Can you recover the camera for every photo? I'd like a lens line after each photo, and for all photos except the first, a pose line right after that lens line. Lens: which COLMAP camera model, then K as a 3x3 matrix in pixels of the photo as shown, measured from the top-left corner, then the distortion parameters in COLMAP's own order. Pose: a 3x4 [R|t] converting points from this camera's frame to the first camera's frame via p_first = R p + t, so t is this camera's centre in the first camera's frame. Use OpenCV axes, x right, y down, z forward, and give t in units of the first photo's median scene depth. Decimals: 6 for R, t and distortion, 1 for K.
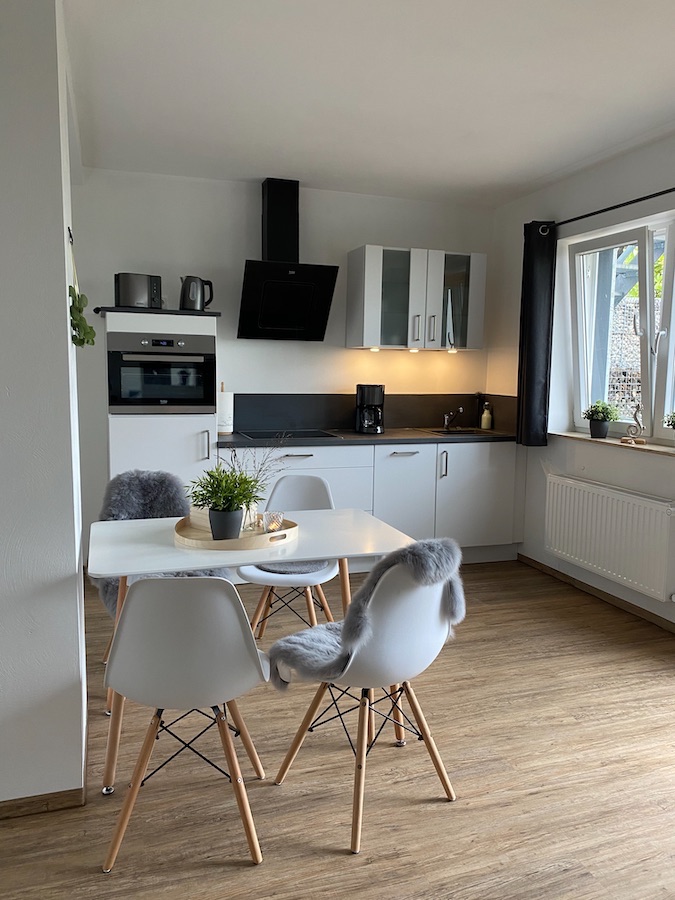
lens RADIAL K [[684.4, 0, 348.9], [0, 684.4, 445.9], [0, 0, 1]] dist [0.033234, -0.036757]
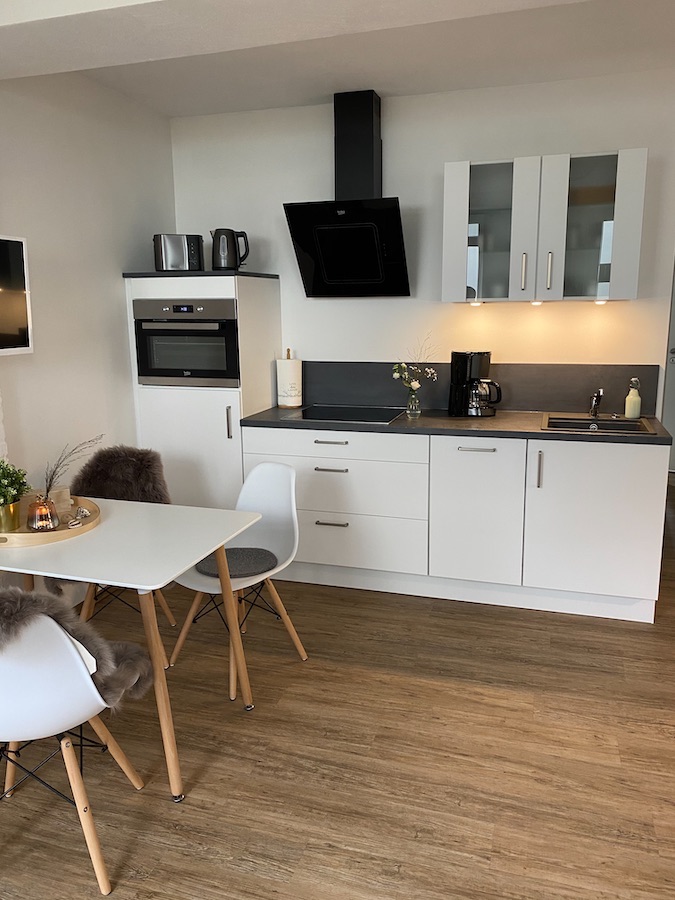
lens RADIAL K [[684.4, 0, 348.9], [0, 684.4, 445.9], [0, 0, 1]] dist [0.033234, -0.036757]
pose [[0.829348, 0.085393, -0.552168, 0.395768], [-0.038057, 0.994590, 0.096653, -0.060595], [0.557434, -0.059145, 0.828112, 0.331870]]
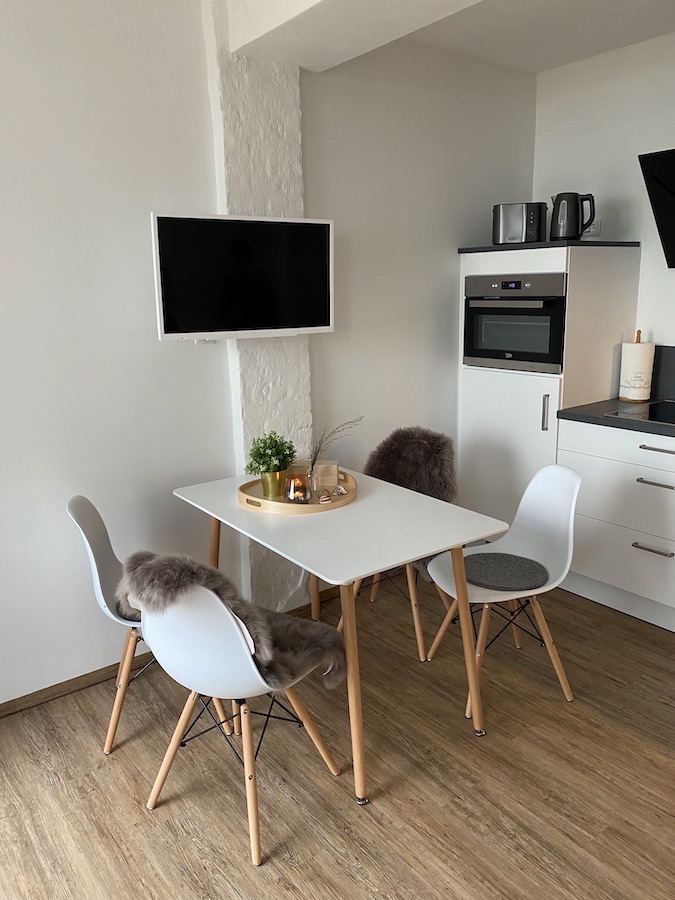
lens RADIAL K [[684.4, 0, 348.9], [0, 684.4, 445.9], [0, 0, 1]] dist [0.033234, -0.036757]
pose [[0.342315, 0.187374, -0.920712, 0.433693], [-0.075304, 0.982233, 0.171897, -0.079832], [0.936563, 0.010490, 0.350343, 0.483403]]
